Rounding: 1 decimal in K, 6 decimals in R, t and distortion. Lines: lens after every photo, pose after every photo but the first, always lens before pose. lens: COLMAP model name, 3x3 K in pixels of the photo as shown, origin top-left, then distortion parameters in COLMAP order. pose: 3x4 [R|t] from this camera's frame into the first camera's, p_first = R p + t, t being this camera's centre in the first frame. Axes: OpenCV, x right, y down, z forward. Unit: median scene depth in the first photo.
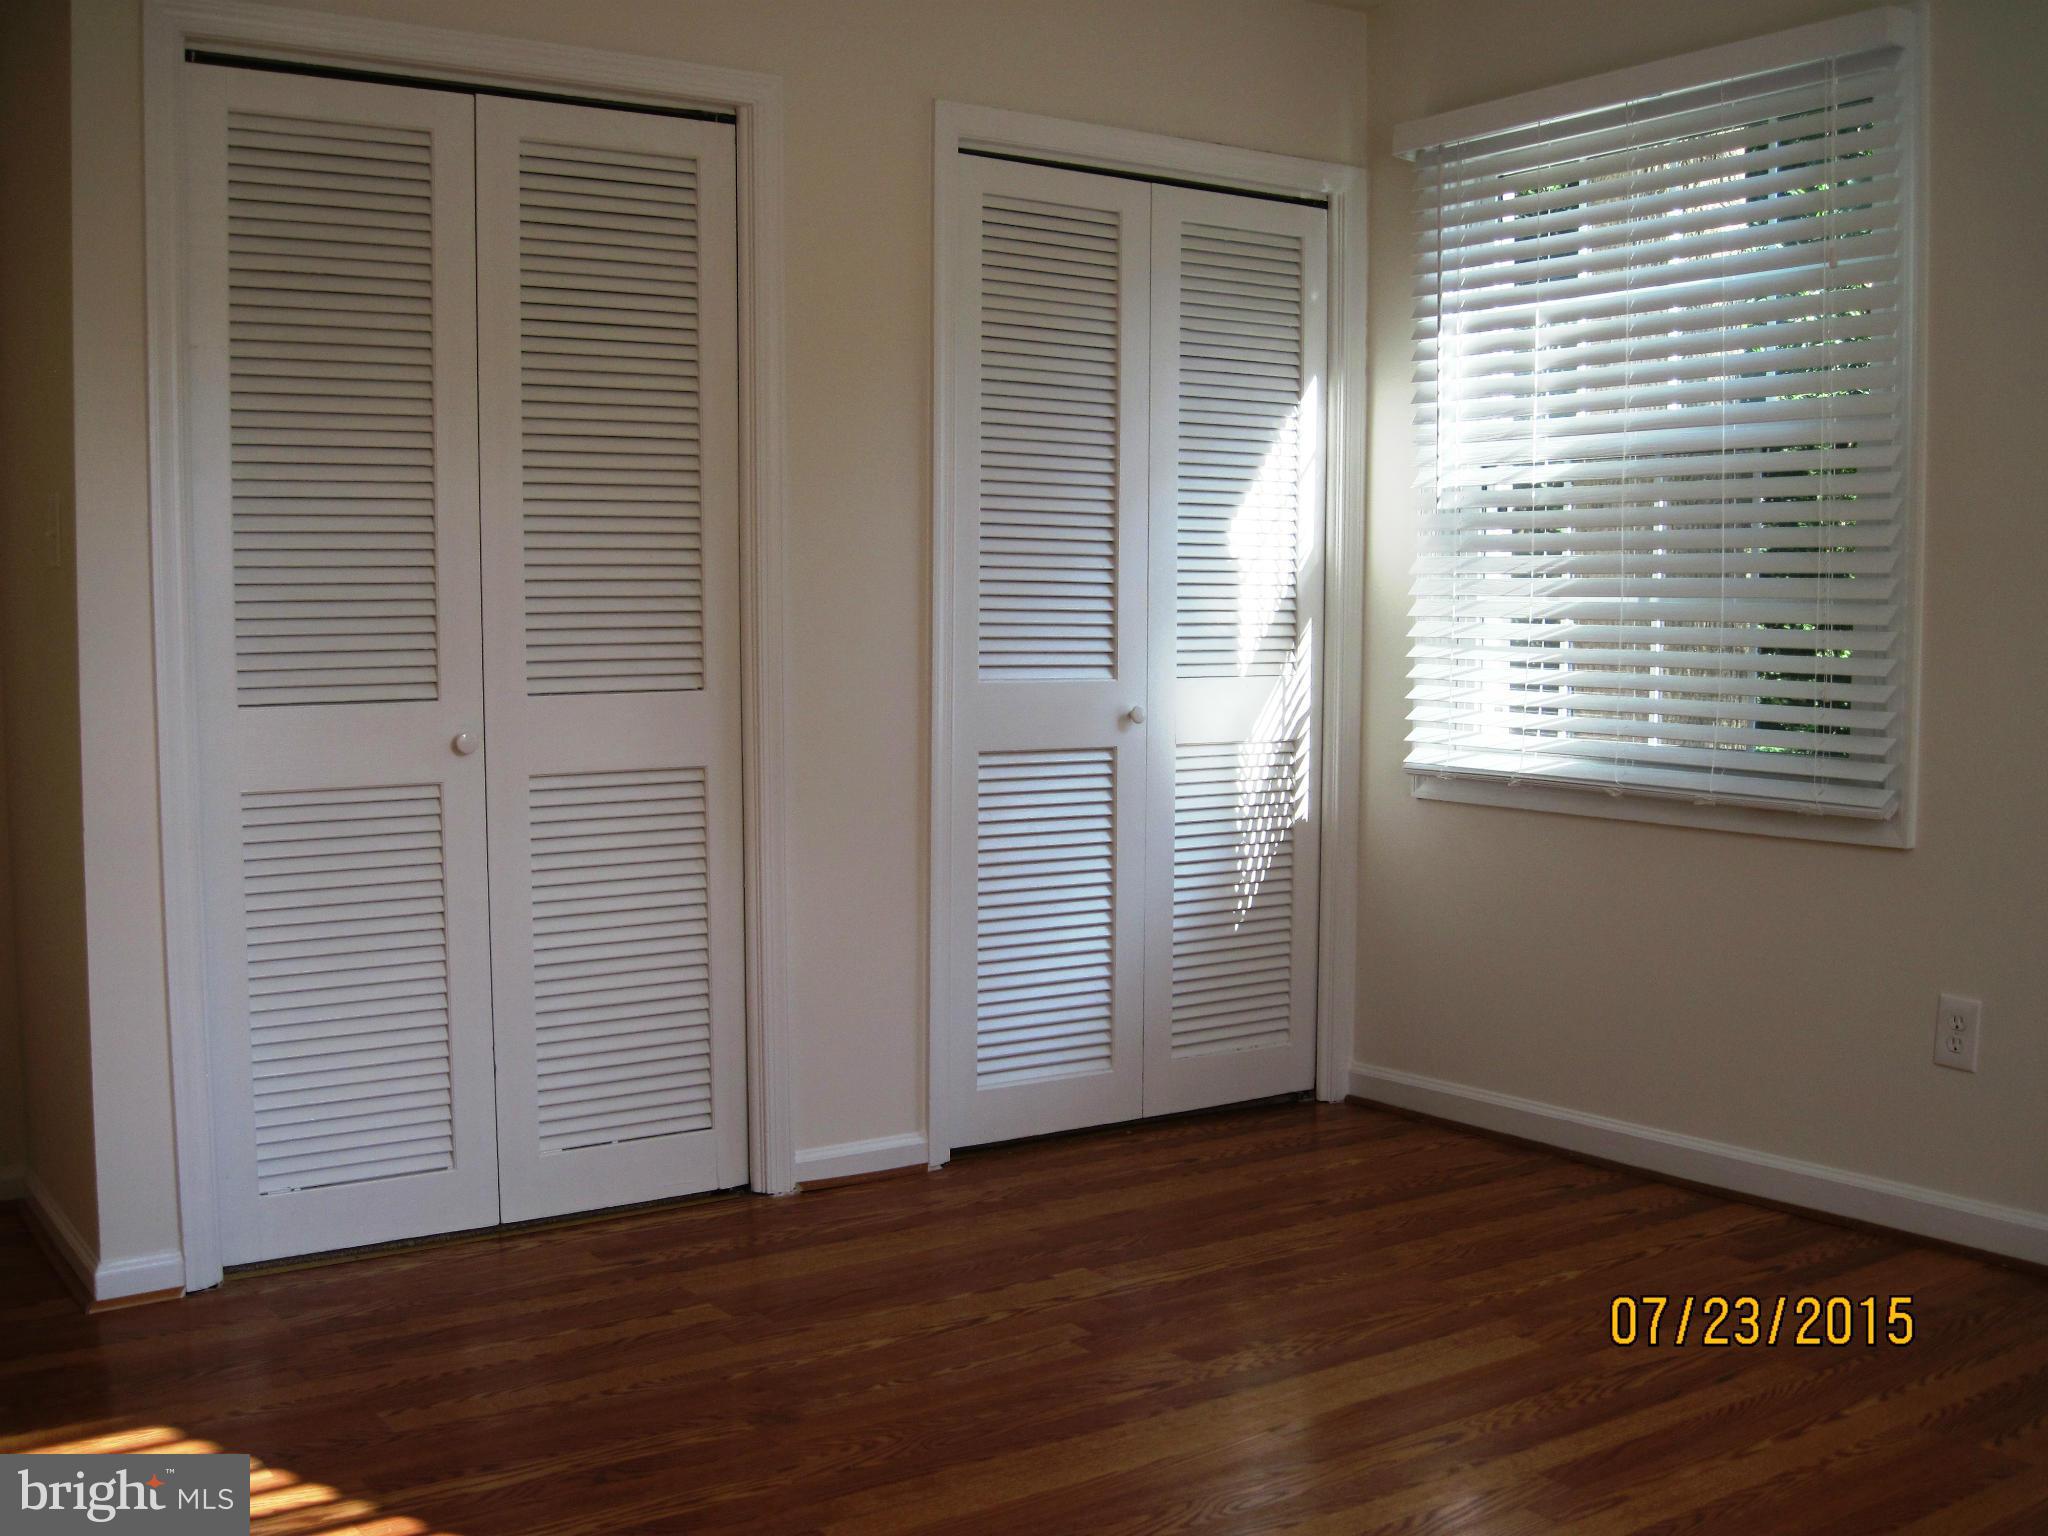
lens RADIAL K [[2139.2, 0, 1024.0], [0, 2139.2, 768.0], [0, 0, 1]] dist [-0.102614, -0.002269]
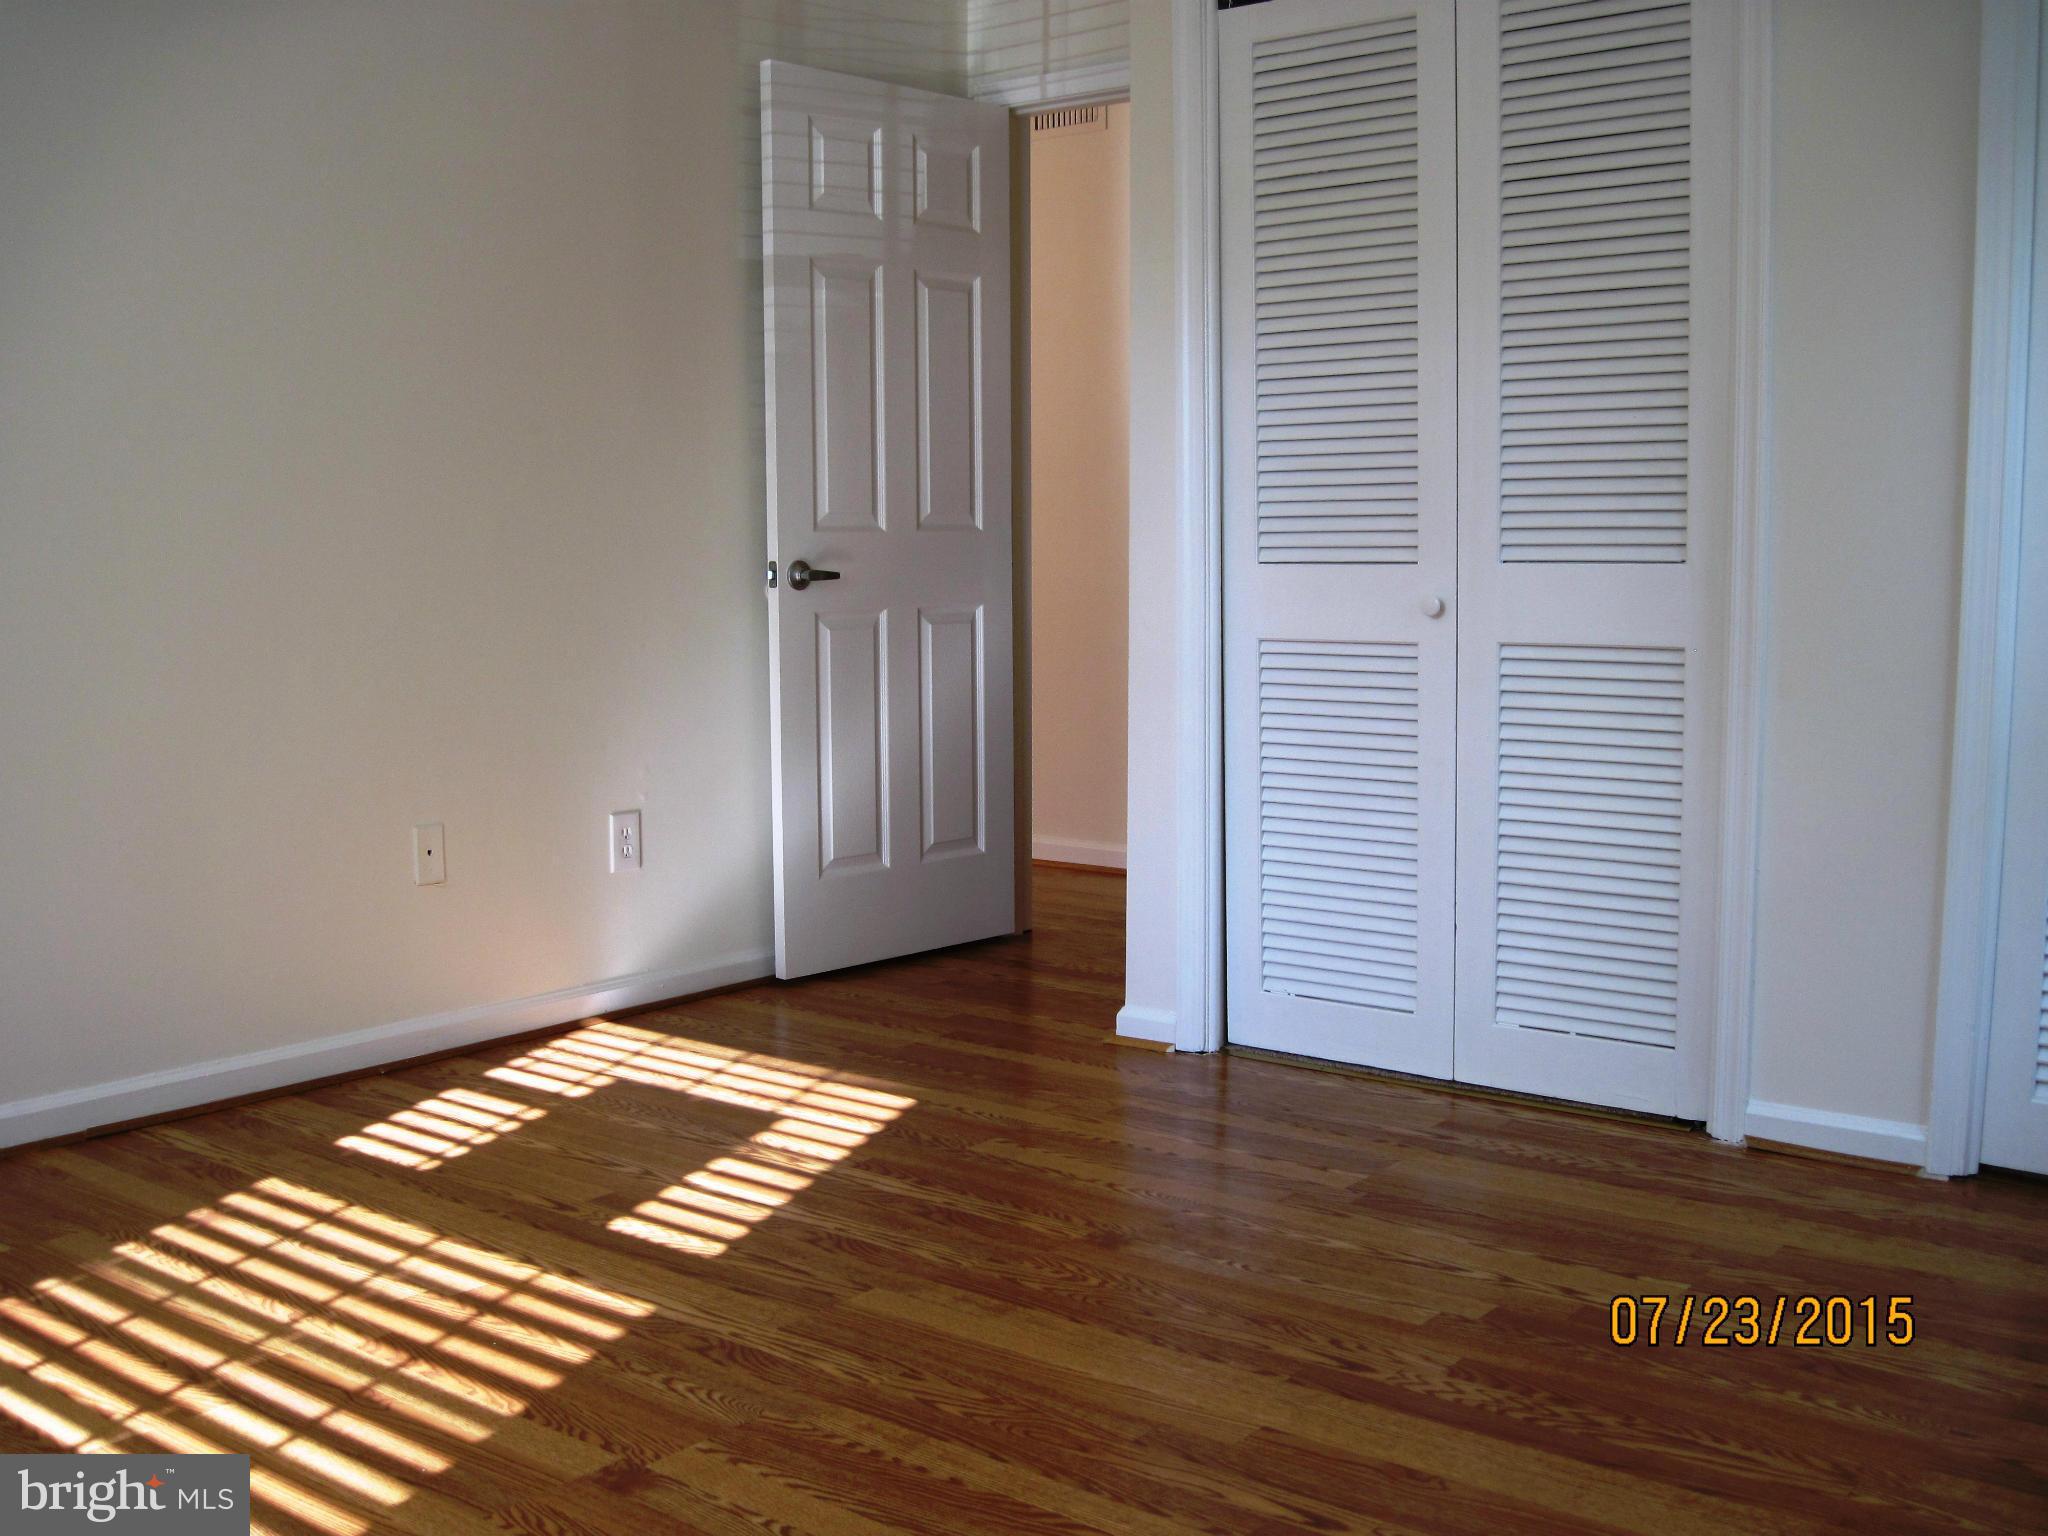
lens RADIAL K [[2139.2, 0, 1024.0], [0, 2139.2, 768.0], [0, 0, 1]] dist [-0.102614, -0.002269]
pose [[0.282422, 0.101202, -0.953937, 0.668326], [-0.061101, 0.994298, 0.087395, -0.011847], [0.957342, 0.033604, 0.286995, 0.509204]]
